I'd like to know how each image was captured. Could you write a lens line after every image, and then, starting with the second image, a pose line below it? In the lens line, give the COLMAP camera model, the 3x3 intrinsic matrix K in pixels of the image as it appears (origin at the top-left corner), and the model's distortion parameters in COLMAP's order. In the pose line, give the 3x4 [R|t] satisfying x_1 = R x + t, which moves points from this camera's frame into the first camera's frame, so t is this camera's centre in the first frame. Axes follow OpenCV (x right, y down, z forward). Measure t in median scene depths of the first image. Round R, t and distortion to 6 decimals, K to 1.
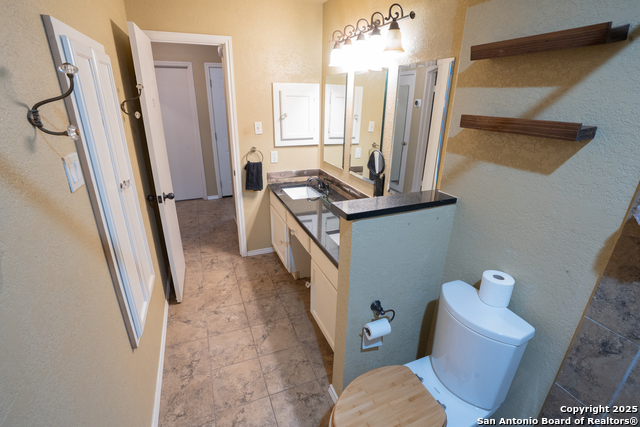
lens RADIAL K [[294.9, 0, 324.7], [0, 294.9, 213.2], [0, 0, 1]] dist [-0.047215, 0.004018]
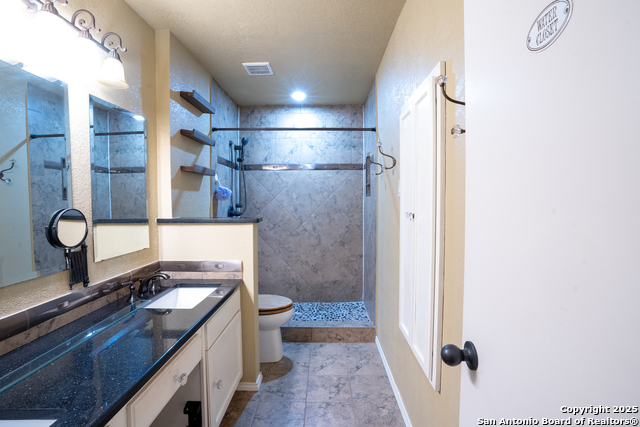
lens RADIAL K [[294.9, 0, 322.2], [0, 294.9, 212.0], [0, 0, 1]] dist [-0.047215, 0.004018]
pose [[-0.917304, -0.024775, 0.397415, -0.678139], [0.149782, 0.903290, 0.402036, -0.468315], [-0.368942, 0.428315, -0.824881, 1.593784]]
